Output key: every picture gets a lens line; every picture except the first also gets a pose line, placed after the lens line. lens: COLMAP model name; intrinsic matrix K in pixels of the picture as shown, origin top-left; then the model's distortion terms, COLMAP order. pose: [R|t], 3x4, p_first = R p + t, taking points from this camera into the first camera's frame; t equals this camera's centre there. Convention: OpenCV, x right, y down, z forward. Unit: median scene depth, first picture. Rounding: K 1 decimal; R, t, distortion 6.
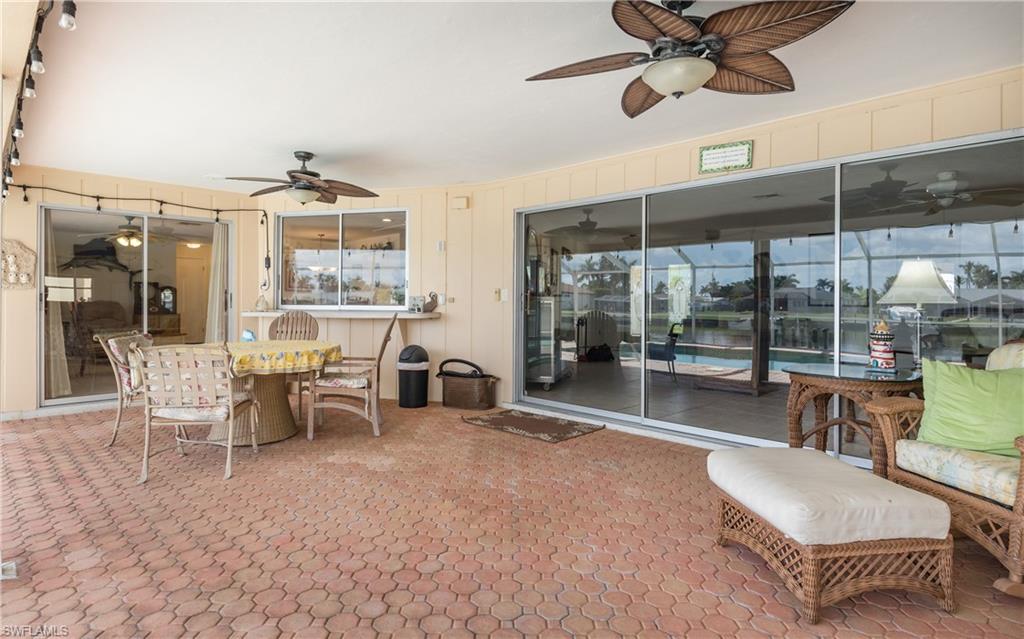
lens RADIAL K [[549.4, 0, 509.1], [0, 549.4, 297.0], [0, 0, 1]] dist [-0.004466, -0.001103]
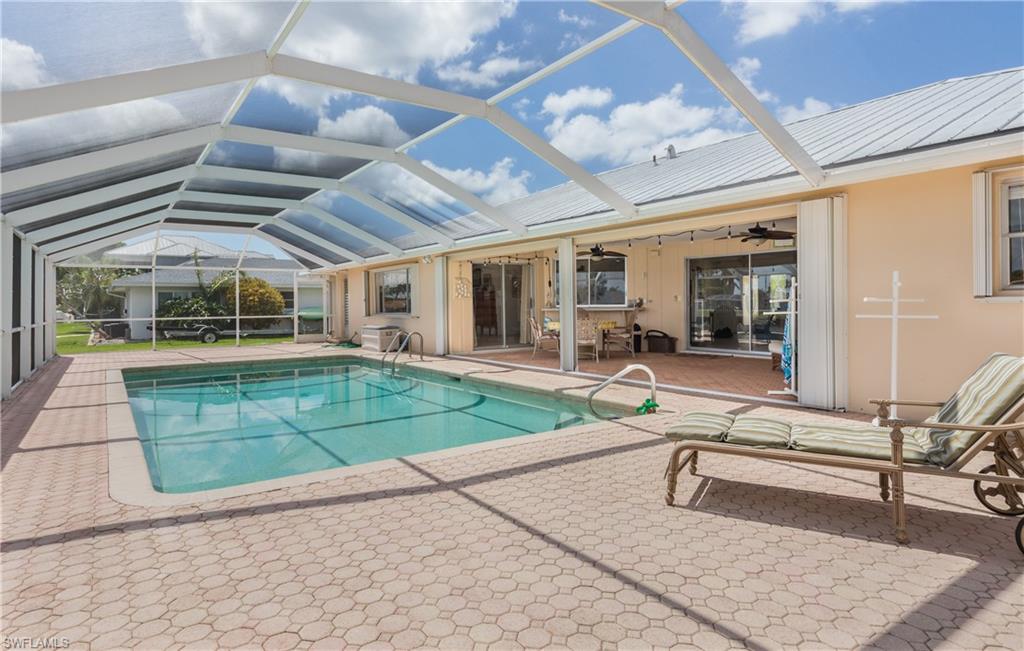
lens RADIAL K [[579.4, 0, 508.8], [0, 579.4, 299.9], [0, 0, 1]] dist [0.000692, 0.000201]
pose [[0.986946, -0.016251, -0.160232, -0.289464], [0.016380, 0.999866, -0.000519, -0.006821], [0.160219, -0.002113, 0.987079, -1.246934]]
